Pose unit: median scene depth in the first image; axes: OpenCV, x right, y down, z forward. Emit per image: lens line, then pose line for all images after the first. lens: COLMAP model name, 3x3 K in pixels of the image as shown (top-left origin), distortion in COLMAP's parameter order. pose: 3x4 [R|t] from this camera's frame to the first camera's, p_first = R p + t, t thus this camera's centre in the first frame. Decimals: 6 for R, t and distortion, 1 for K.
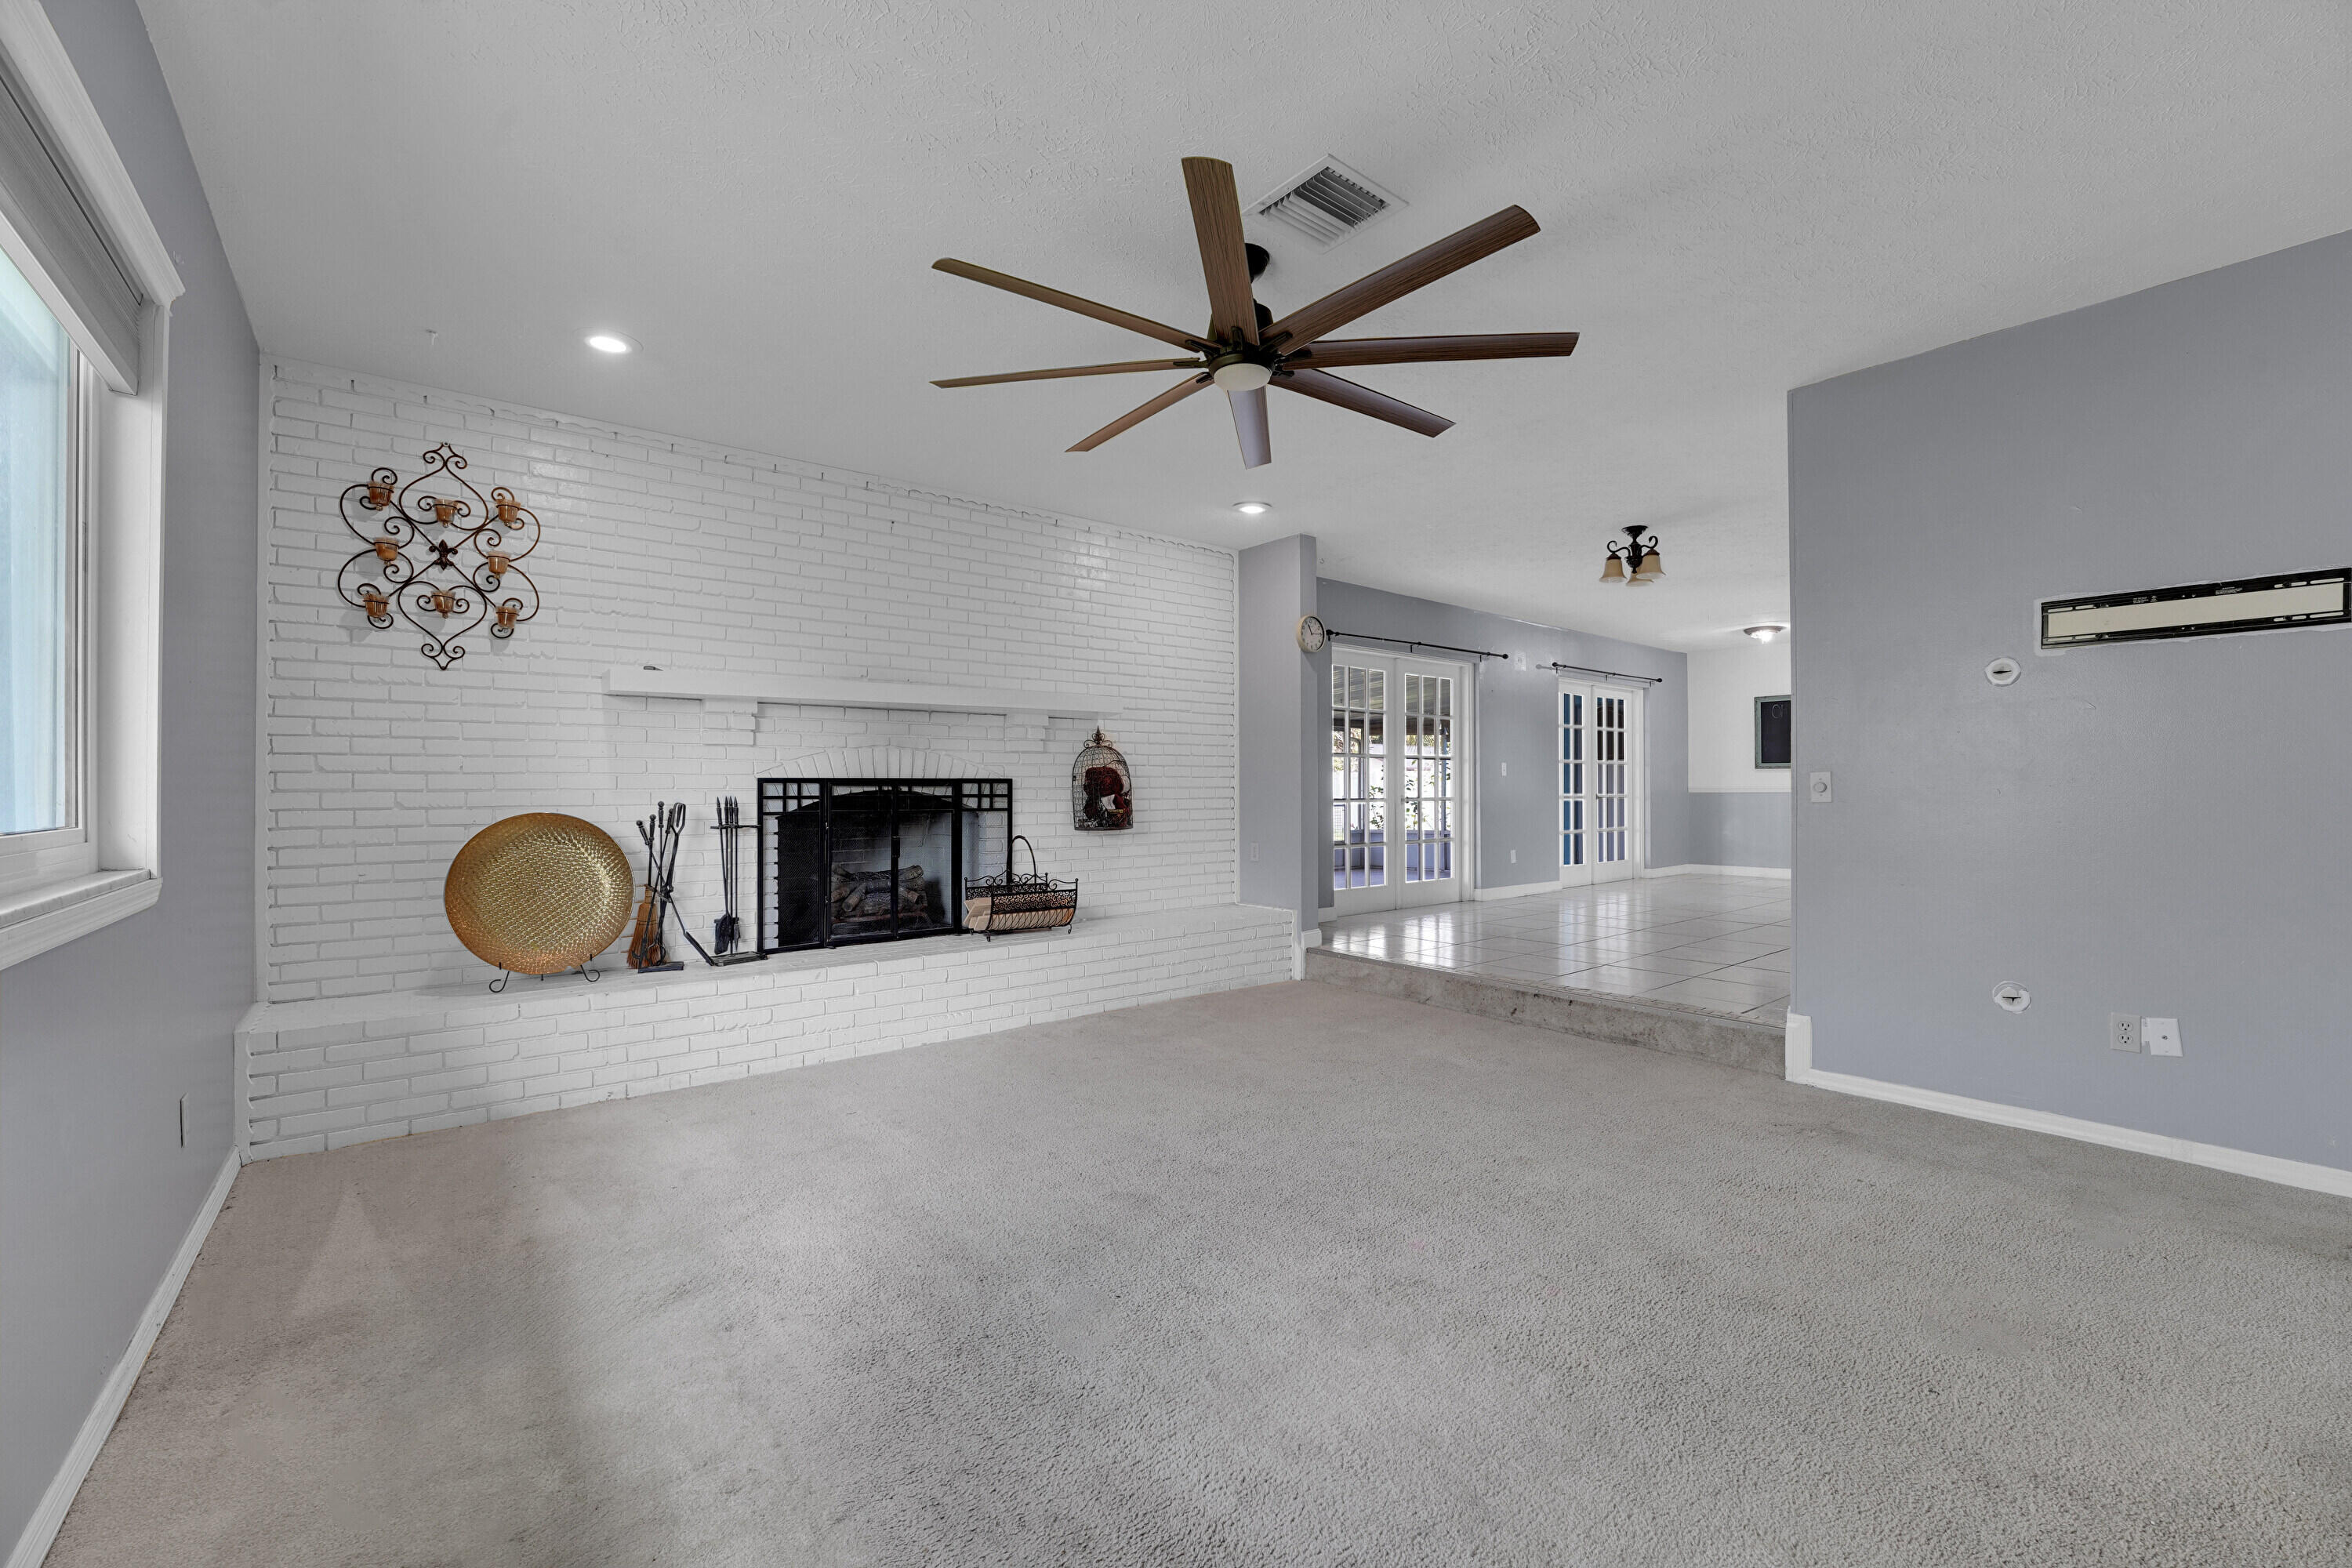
lens RADIAL K [[952.0, 0, 1177.7], [0, 952.0, 788.6], [0, 0, 1]] dist [-0.025969, -0.000651]
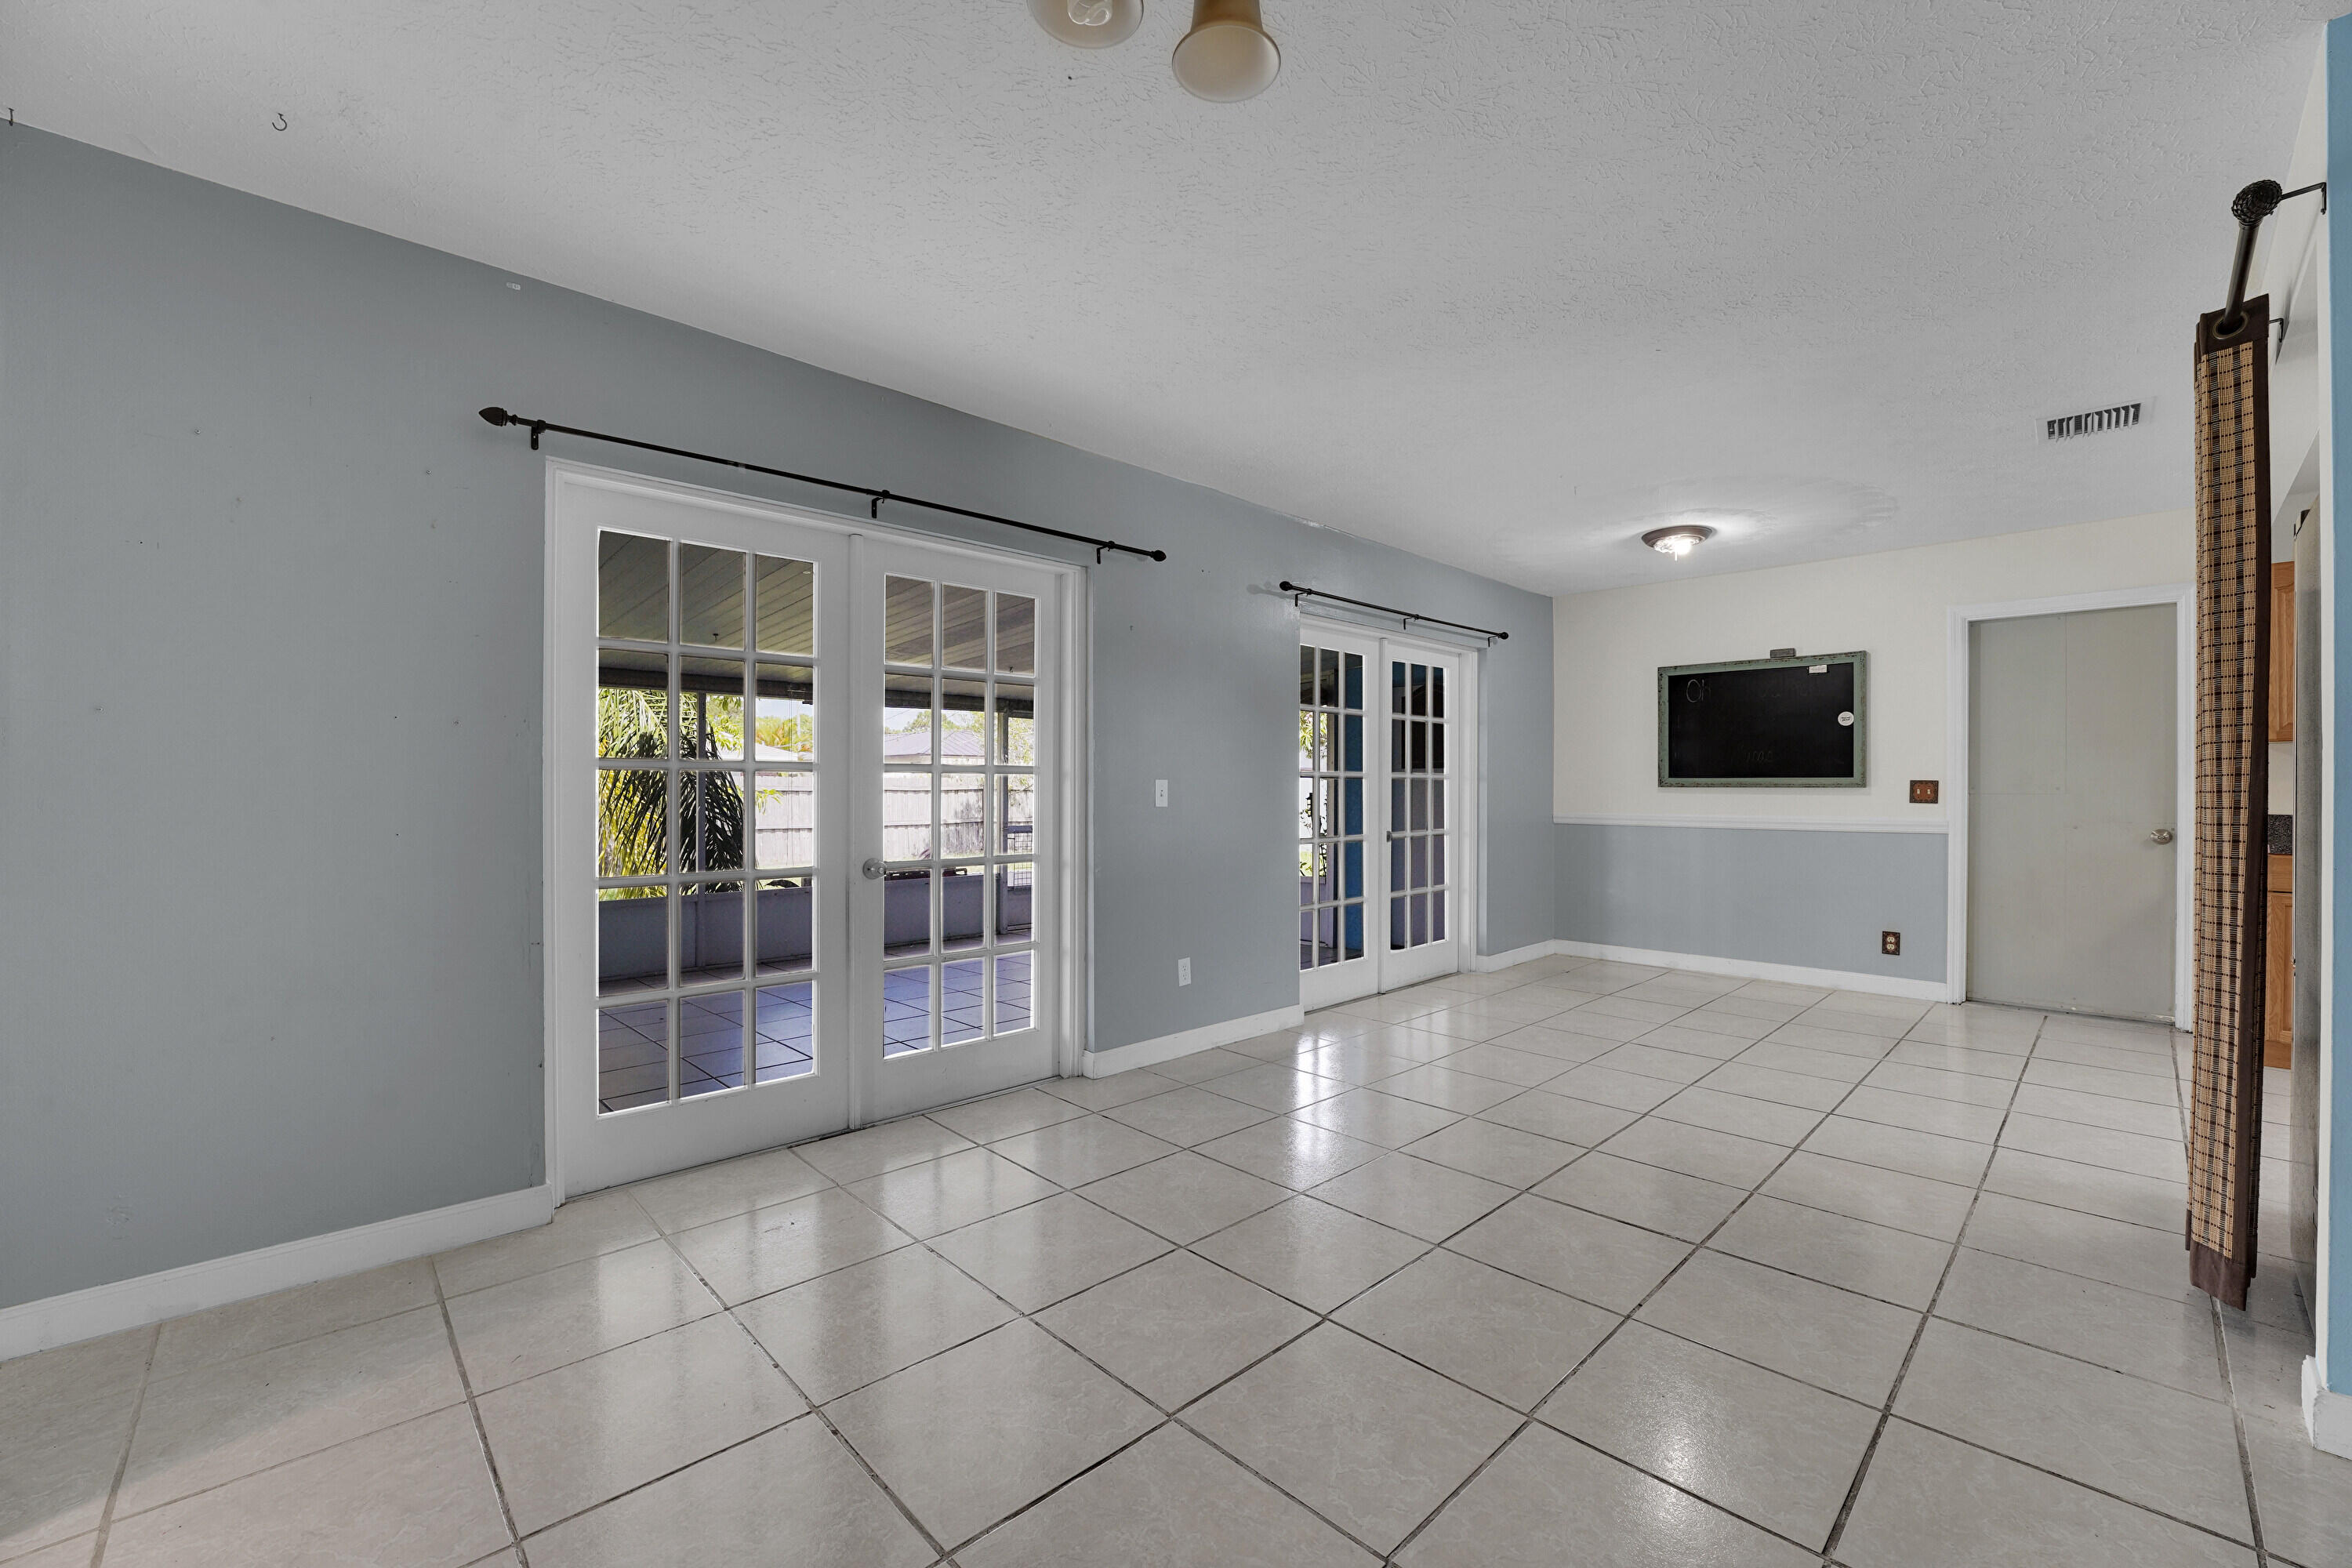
lens RADIAL K [[952.0, 0, 1189.1], [0, 952.0, 788.5], [0, 0, 1]] dist [-0.025969, -0.000651]
pose [[0.995258, 0.007182, 0.097009, 0.473652], [-0.007550, 0.999966, 0.003429, -0.037141], [-0.096981, -0.004145, 0.995278, 0.791429]]
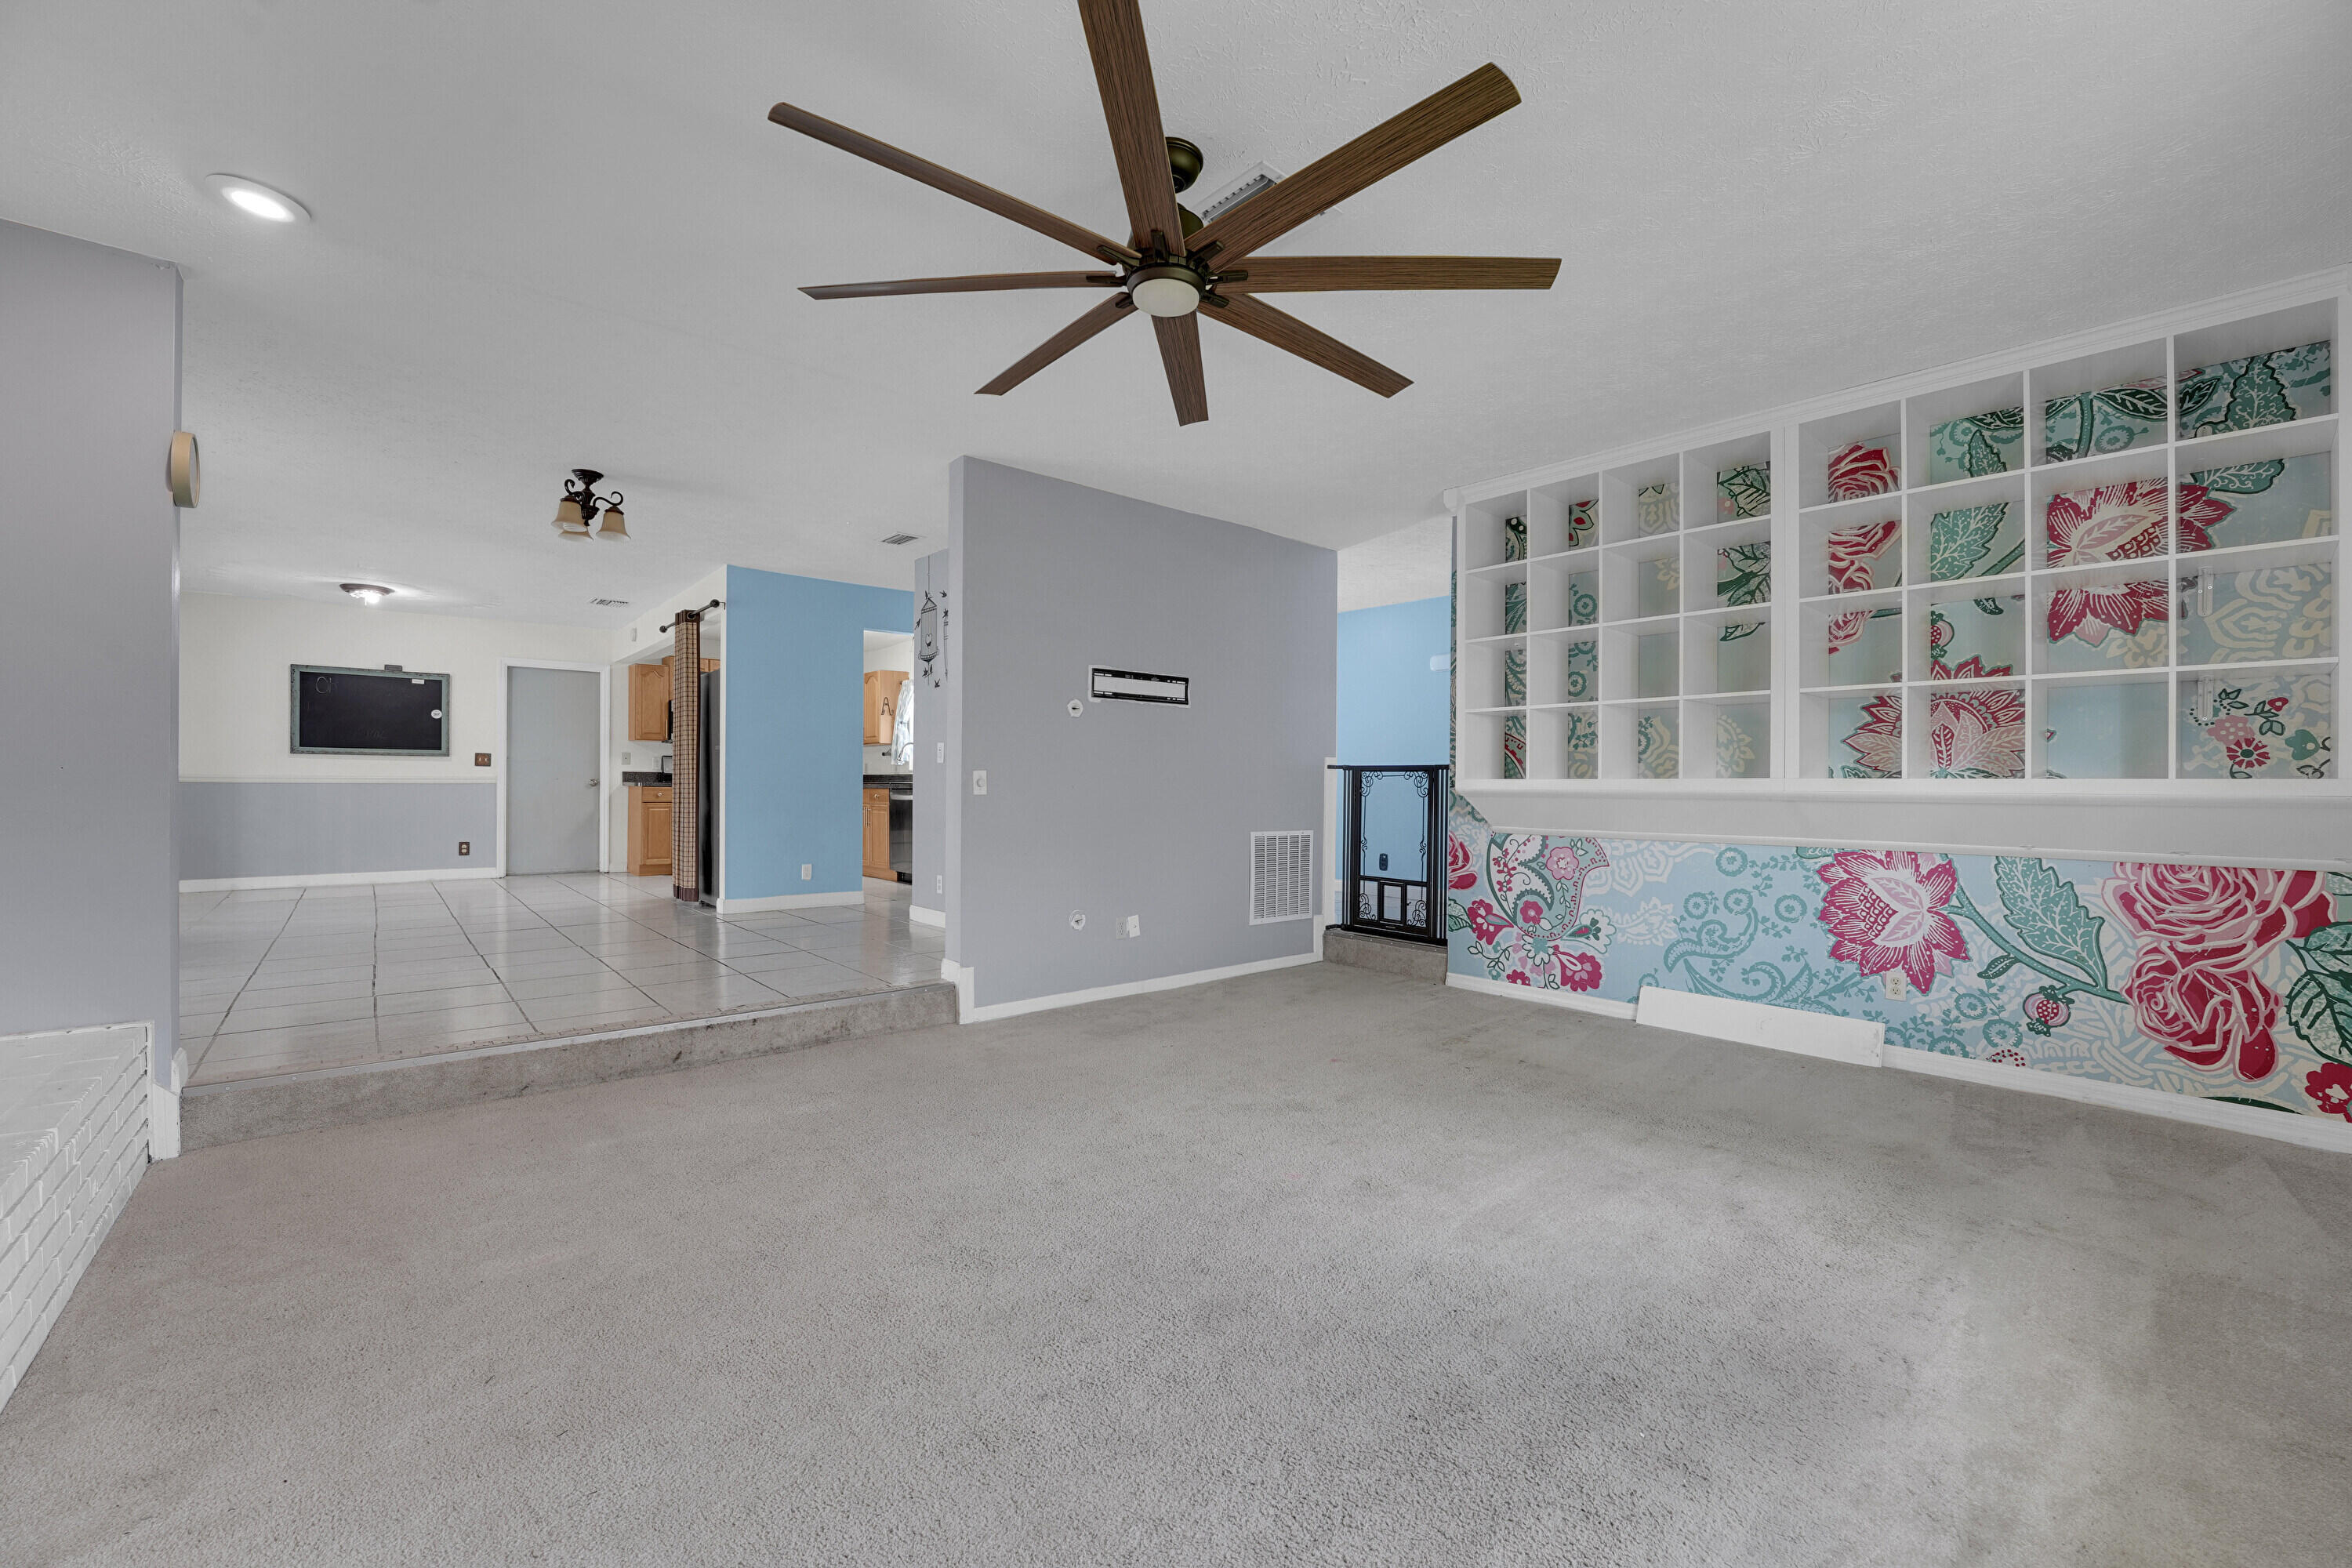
lens RADIAL K [[952.0, 0, 1183.2], [0, 952.0, 794.7], [0, 0, 1]] dist [-0.025969, -0.000651]
pose [[-0.041086, -0.006638, 0.999134, -0.383107], [-0.009923, 0.999931, 0.006235, 0.002322], [-0.999106, -0.009658, -0.041149, 0.500449]]
